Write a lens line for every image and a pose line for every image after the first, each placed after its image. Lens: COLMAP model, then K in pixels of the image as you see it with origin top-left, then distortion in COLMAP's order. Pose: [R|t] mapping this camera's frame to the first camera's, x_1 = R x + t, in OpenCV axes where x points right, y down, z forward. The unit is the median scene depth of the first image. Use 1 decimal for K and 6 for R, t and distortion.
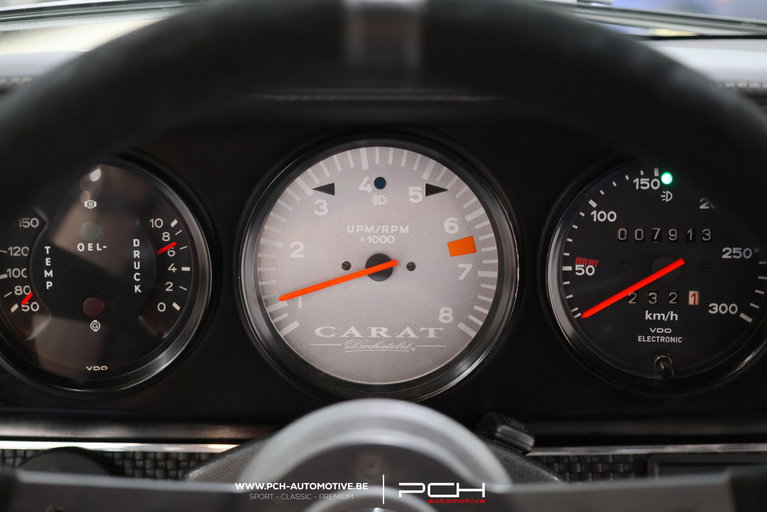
lens RADIAL K [[1295.2, 0, 382.0], [0, 1295.2, 255.1], [0, 0, 1]] dist [-0.133306, 0.000000]
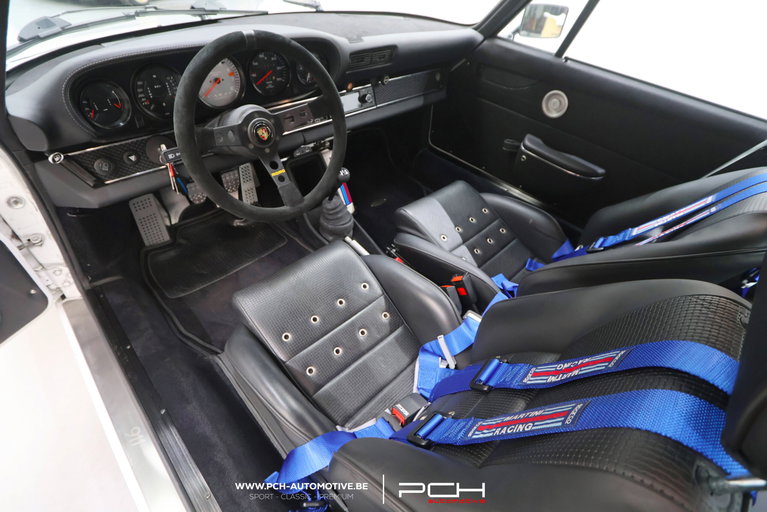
lens RADIAL K [[351.6, 0, 381.9], [0, 351.6, 257.7], [0, 0, 1]] dist [-0.013069, -0.000785]
pose [[0.716206, -0.433716, 0.546753, -0.601089], [0.106392, 0.842137, 0.528665, -0.063851], [-0.689731, -0.320463, 0.649288, -0.577662]]
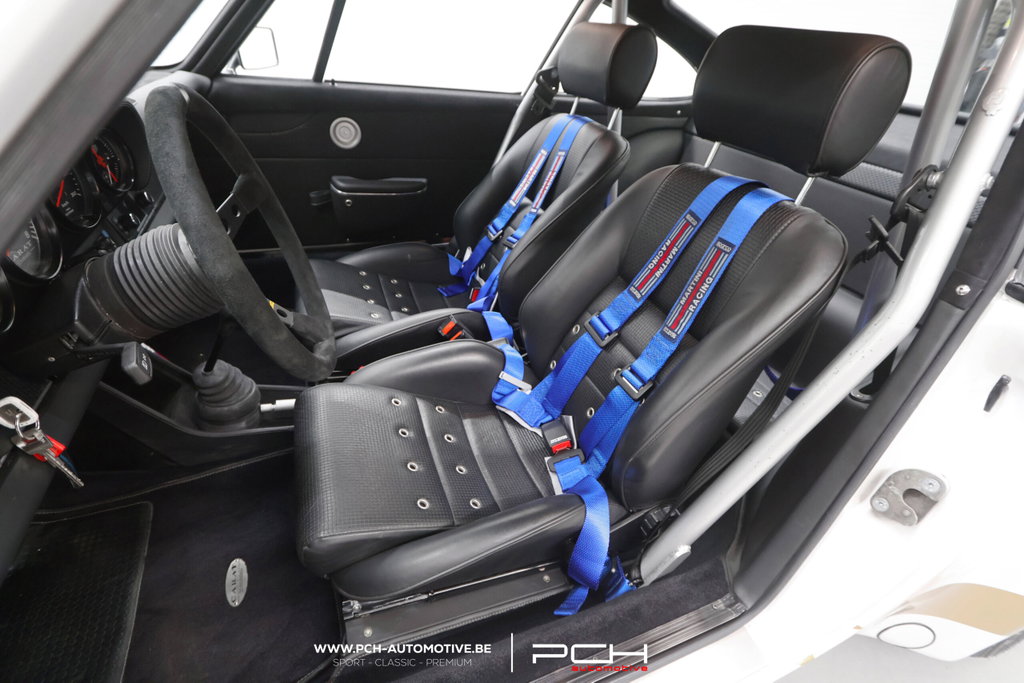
lens RADIAL K [[469.5, 0, 507.0], [0, 469.5, 341.9], [0, 0, 1]] dist [-0.013069, -0.000785]
pose [[-0.356961, -0.553482, 0.752487, -1.054338], [0.170596, 0.753383, 0.635068, -0.203921], [-0.918410, 0.355065, -0.174506, 0.378443]]
